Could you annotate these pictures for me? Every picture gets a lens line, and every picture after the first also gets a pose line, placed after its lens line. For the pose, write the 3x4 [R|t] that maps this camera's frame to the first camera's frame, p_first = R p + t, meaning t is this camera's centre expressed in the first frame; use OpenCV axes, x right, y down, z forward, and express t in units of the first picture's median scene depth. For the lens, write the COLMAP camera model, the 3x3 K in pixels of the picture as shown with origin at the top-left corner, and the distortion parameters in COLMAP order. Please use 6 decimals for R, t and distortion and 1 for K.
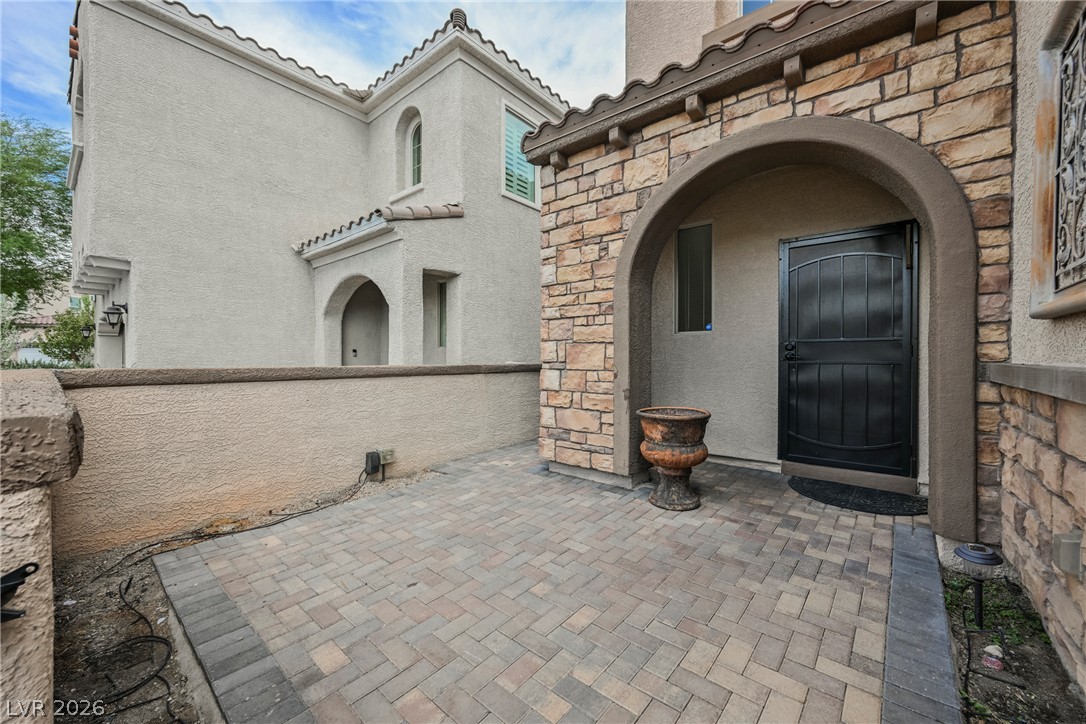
lens RADIAL K [[422.0, 0, 545.7], [0, 422.0, 360.1], [0, 0, 1]] dist [-0.000713, 0.000029]
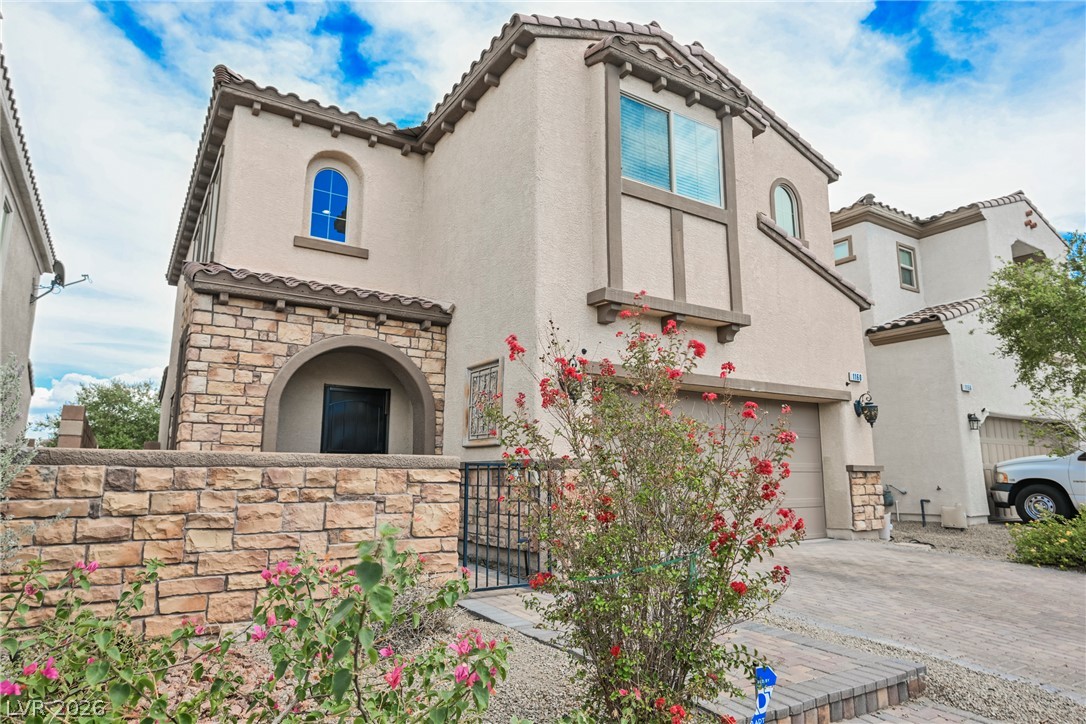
lens RADIAL K [[655.9, 0, 545.3], [0, 655.9, 357.4], [0, 0, 1]] dist [0.006611, -0.000138]
pose [[0.301781, 0.176320, 0.936931, -1.594027], [0.003536, 0.982536, -0.186041, 0.075033], [-0.953371, 0.059457, 0.295887, -0.522782]]
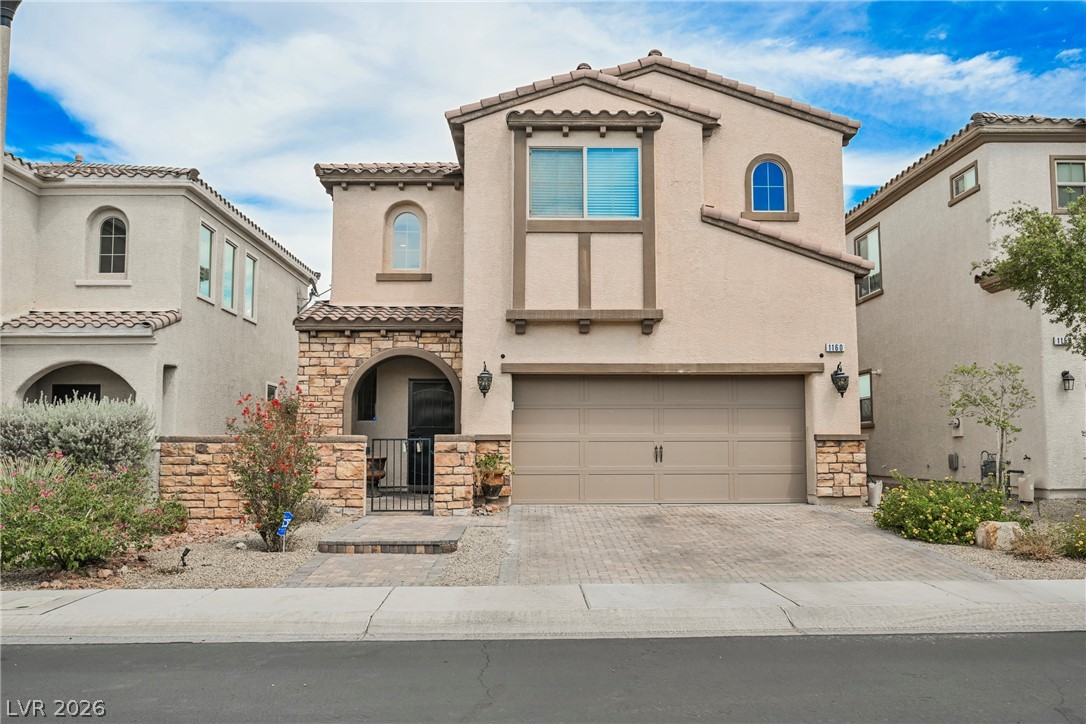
lens RADIAL K [[918.9, 0, 543.0], [0, 918.9, 364.7], [0, 0, 1]] dist [0.012137, 0.000123]
pose [[0.759044, 0.059427, 0.648321, -2.067275], [0.001940, 0.995614, -0.093532, 0.080711], [-0.651036, 0.072253, 0.755600, -3.136170]]
